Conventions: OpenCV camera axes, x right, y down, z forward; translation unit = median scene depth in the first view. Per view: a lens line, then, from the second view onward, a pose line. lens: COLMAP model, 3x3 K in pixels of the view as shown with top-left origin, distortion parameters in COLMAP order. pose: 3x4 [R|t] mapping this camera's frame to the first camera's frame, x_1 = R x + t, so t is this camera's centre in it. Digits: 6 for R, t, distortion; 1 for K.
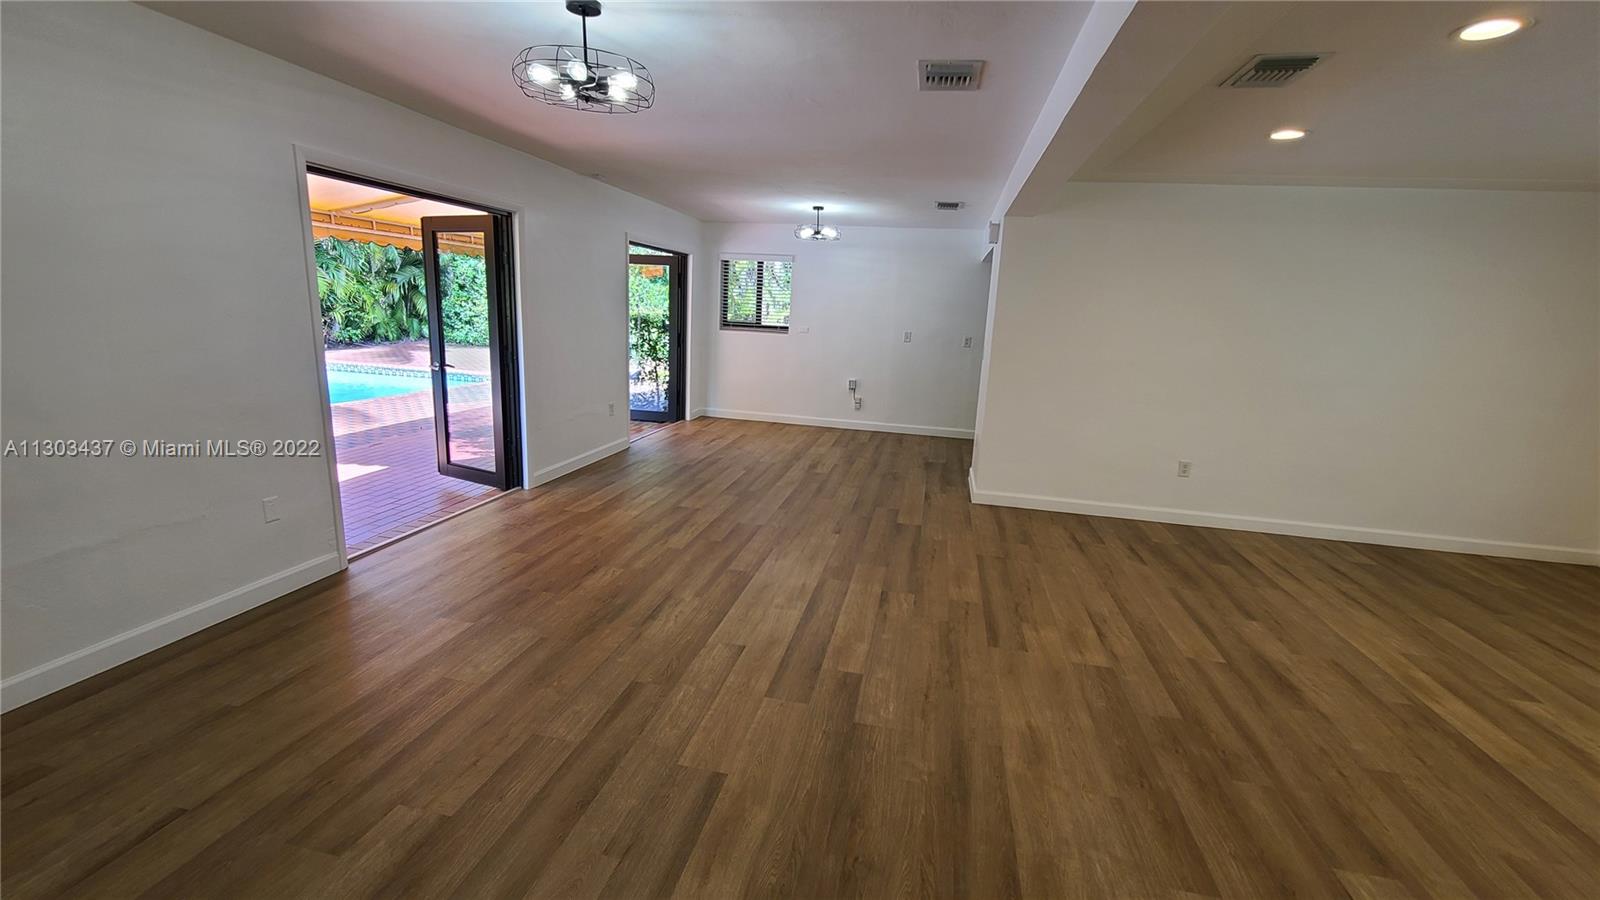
lens RADIAL K [[659.0, 0, 803.7], [0, 659.0, 439.3], [0, 0, 1]] dist [-0.006762, 0.000522]
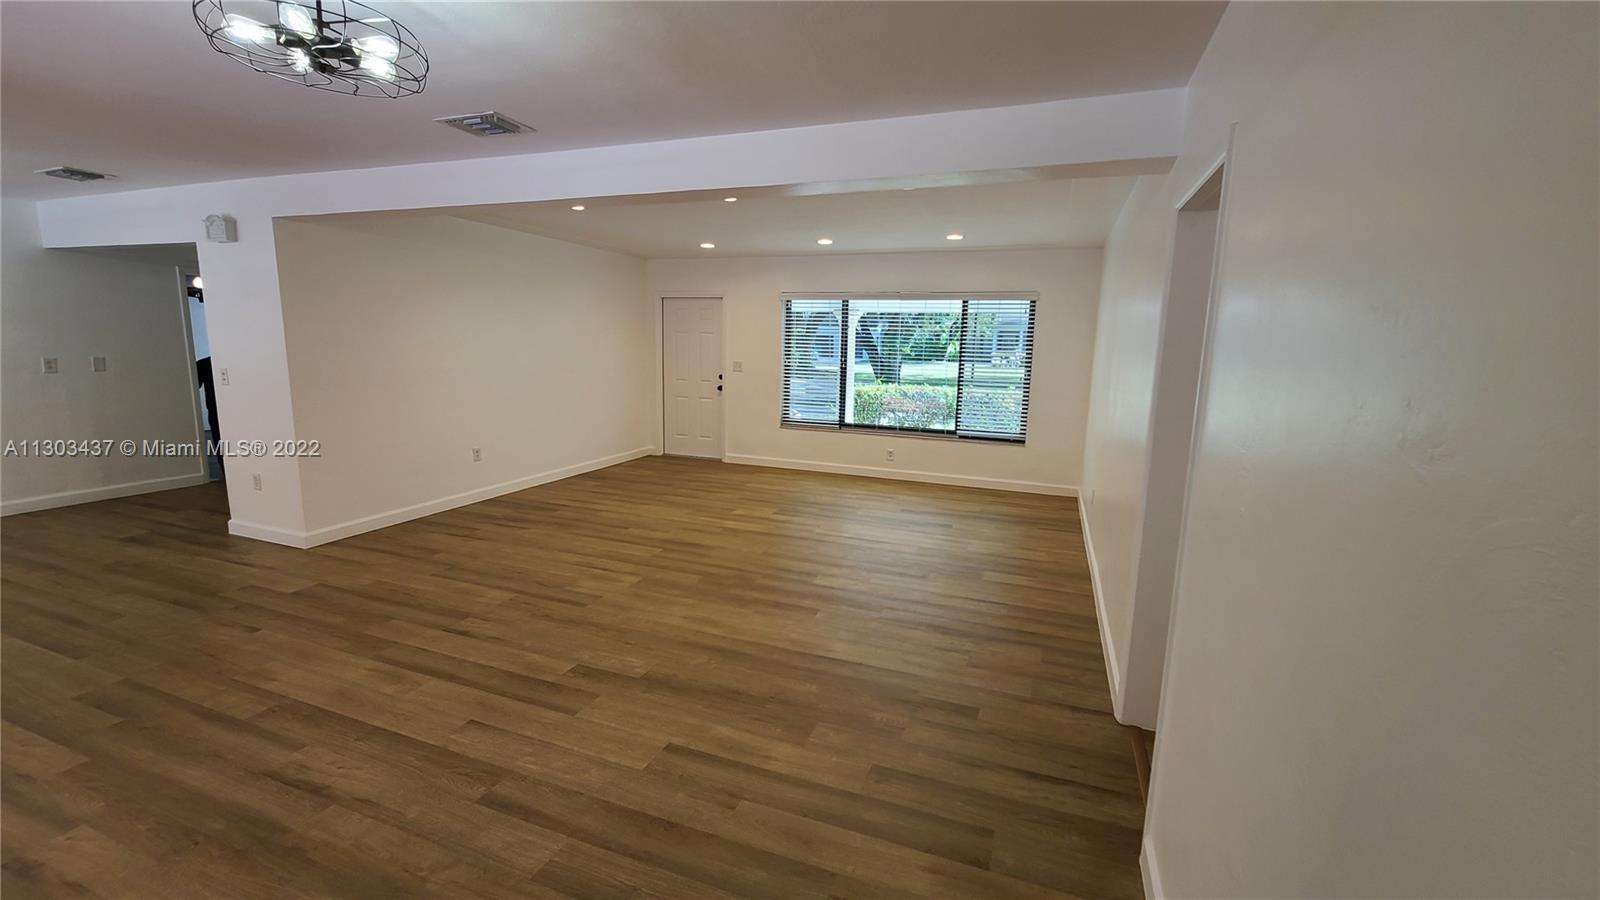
lens RADIAL K [[659.0, 0, 803.1], [0, 659.0, 442.3], [0, 0, 1]] dist [-0.006762, 0.000522]
pose [[0.161386, -0.198373, 0.966749, -0.603898], [0.180308, 0.969028, 0.168741, -0.090101], [-0.970280, 0.147080, 0.192155, 0.253360]]
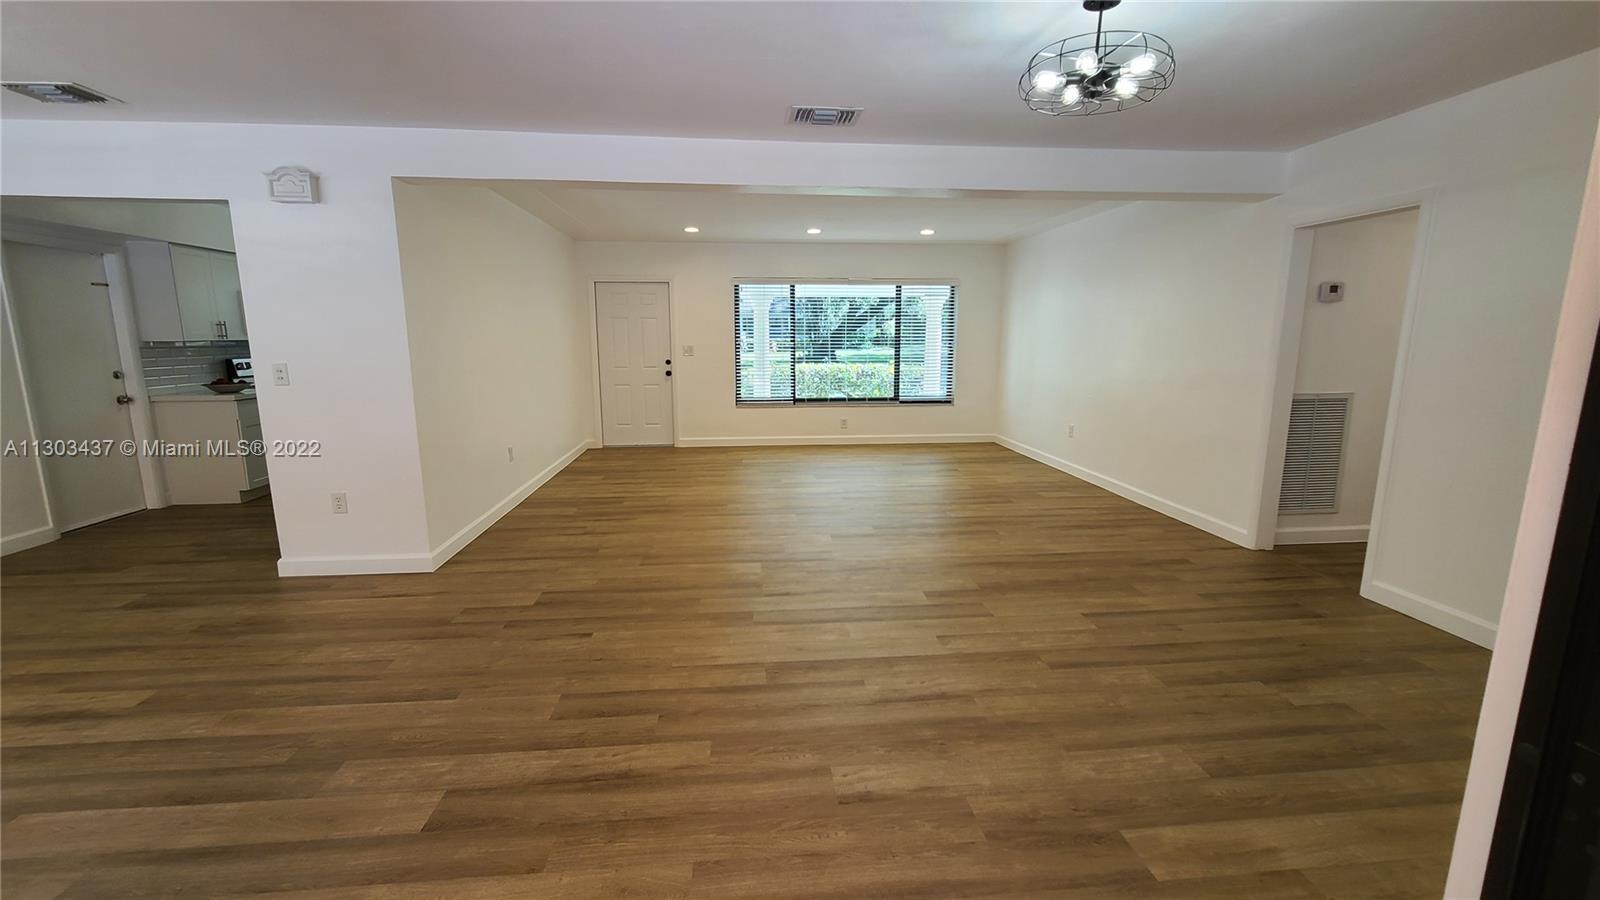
lens RADIAL K [[659.0, 0, 802.1], [0, 659.0, 445.9], [0, 0, 1]] dist [-0.006762, 0.000522]
pose [[-0.293390, -0.211701, 0.932258, -0.707293], [0.174891, 0.946829, 0.270050, -0.221270], [-0.939859, 0.242274, -0.240765, 1.038508]]
